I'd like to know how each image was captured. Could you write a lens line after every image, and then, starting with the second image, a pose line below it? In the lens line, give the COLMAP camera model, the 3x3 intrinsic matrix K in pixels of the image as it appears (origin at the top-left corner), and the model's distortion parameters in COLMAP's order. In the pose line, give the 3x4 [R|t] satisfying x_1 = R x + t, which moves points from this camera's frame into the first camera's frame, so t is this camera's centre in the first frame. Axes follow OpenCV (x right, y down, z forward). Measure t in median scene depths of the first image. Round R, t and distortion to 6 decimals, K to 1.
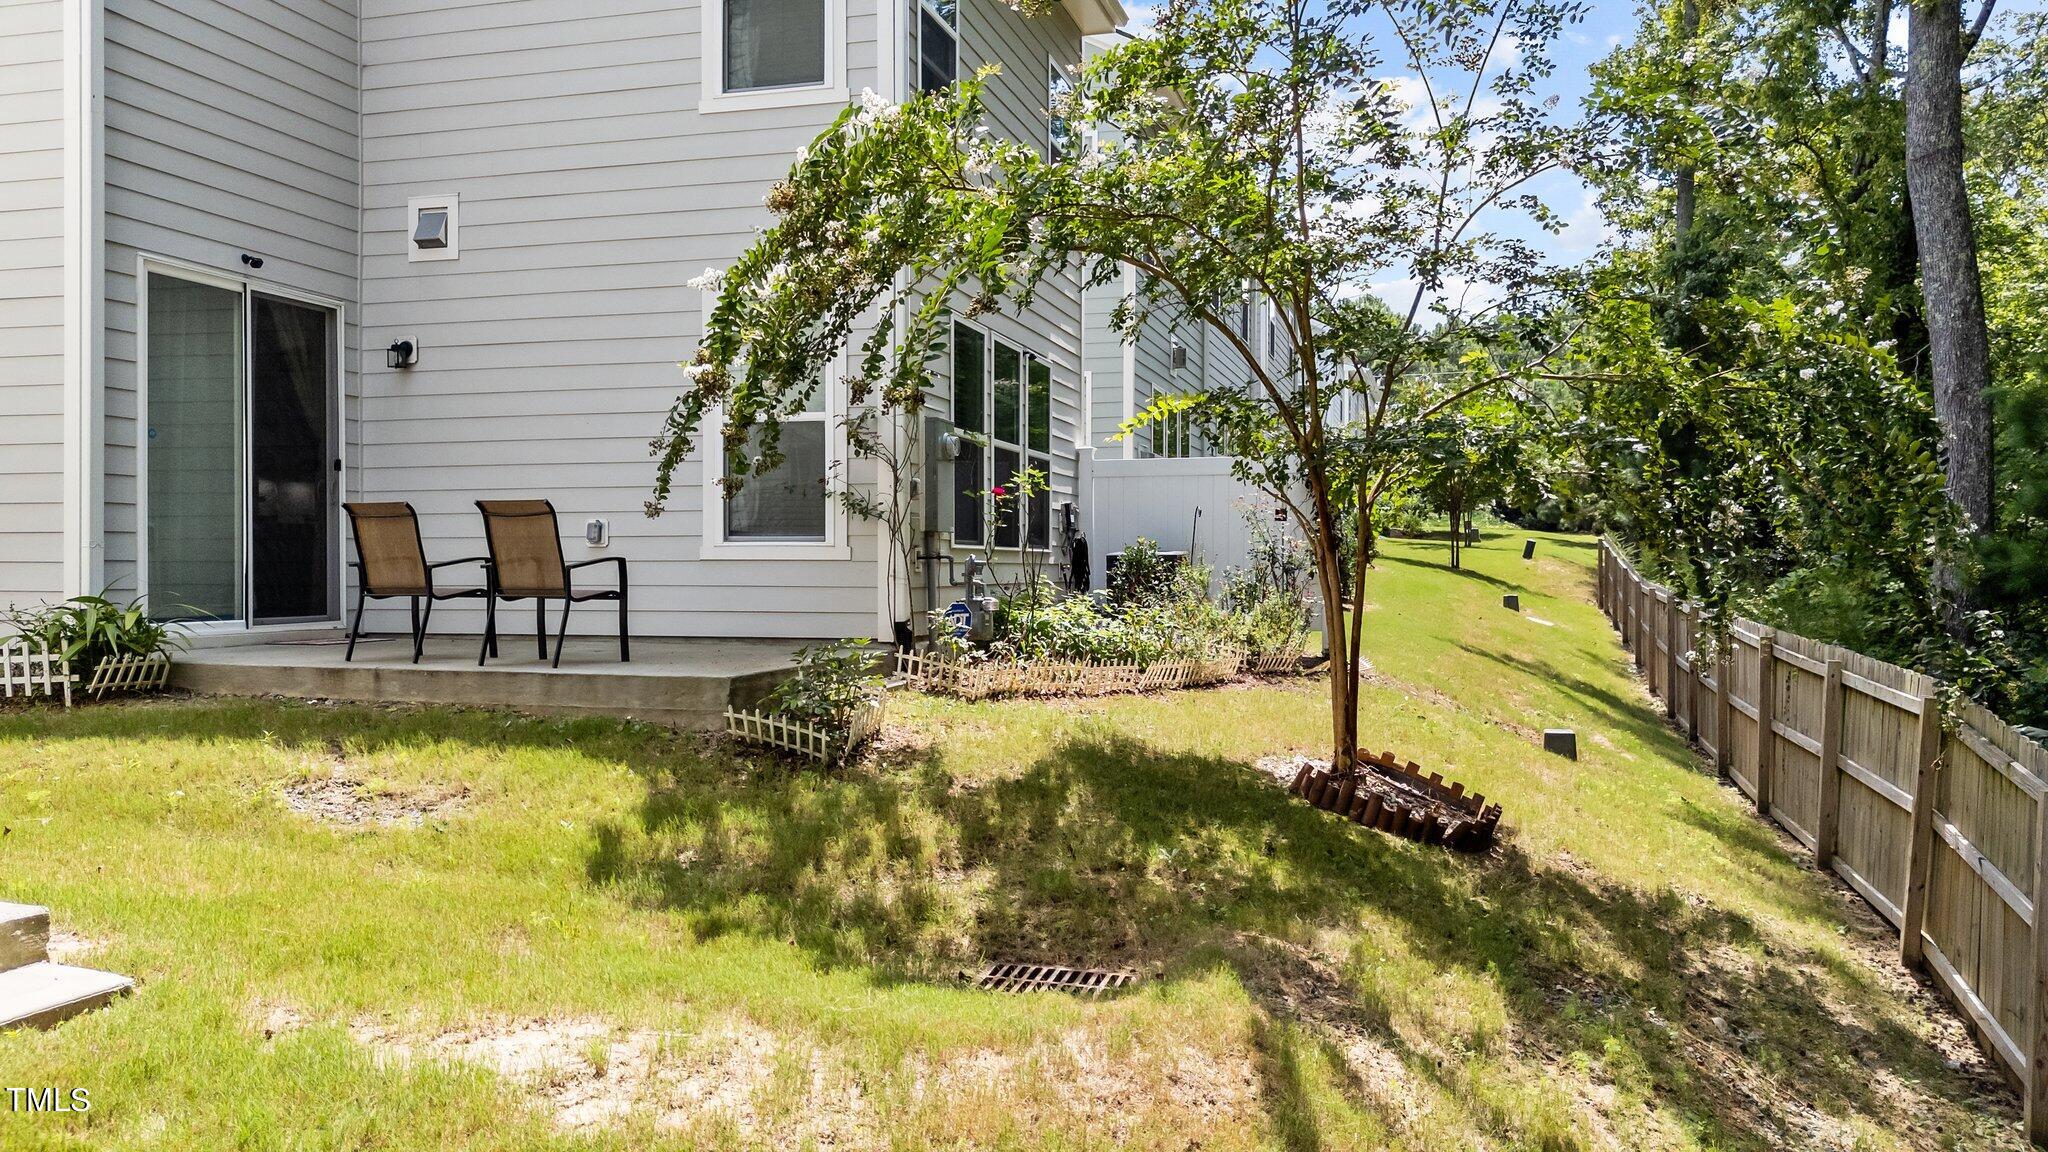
lens RADIAL K [[1514.9, 0, 1024.0], [0, 1514.9, 576.0], [0, 0, 1]] dist [0.033008, -0.000465]
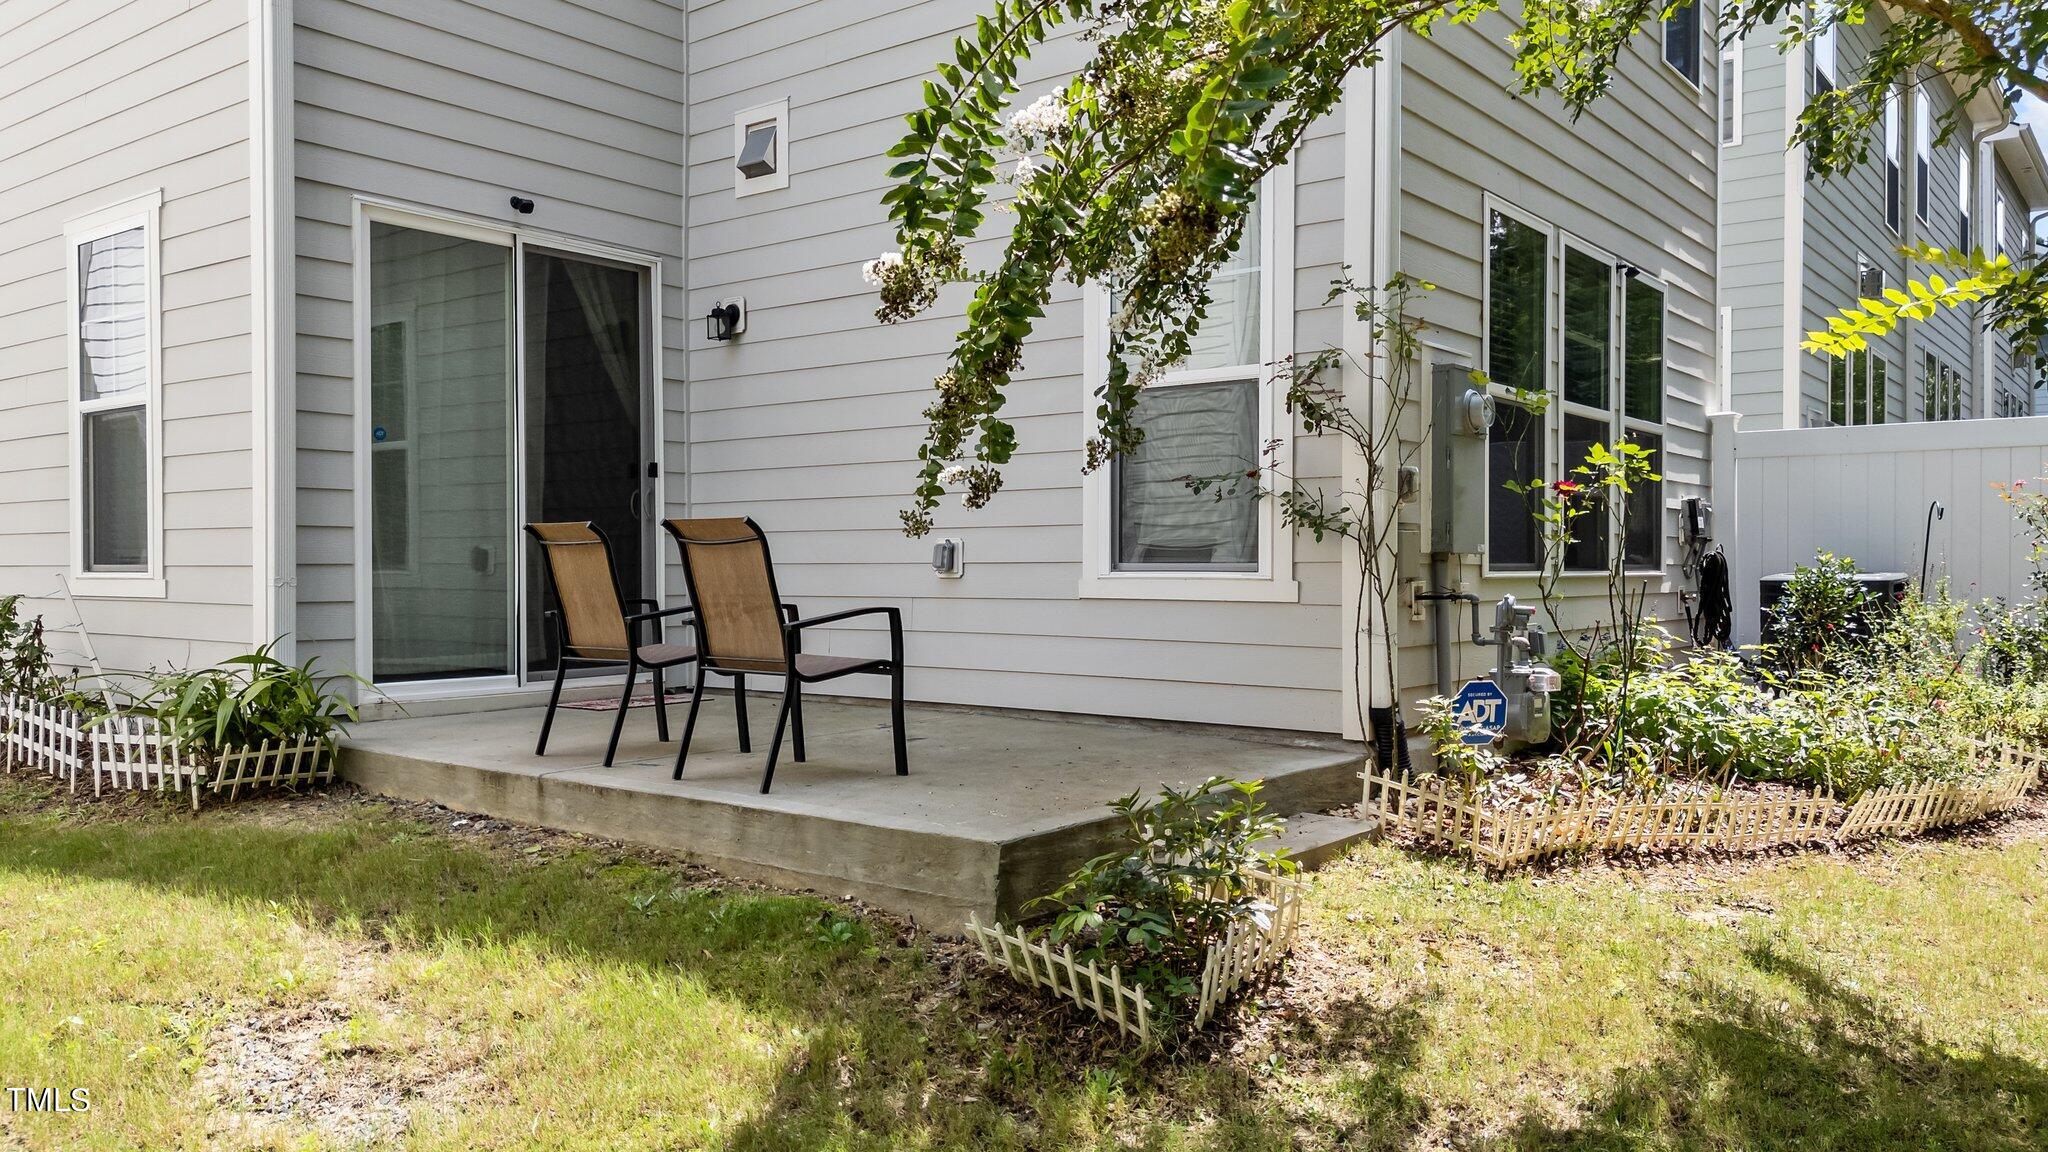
lens RADIAL K [[1514.1, 0, 1022.8], [0, 1514.1, 569.3], [0, 0, 1]] dist [0.067717, -0.084471]
pose [[0.926777, -0.001323, -0.375611, 0.011726], [0.000108, 0.999995, -0.003257, -0.021265], [0.375613, 0.002978, 0.926772, 0.379892]]
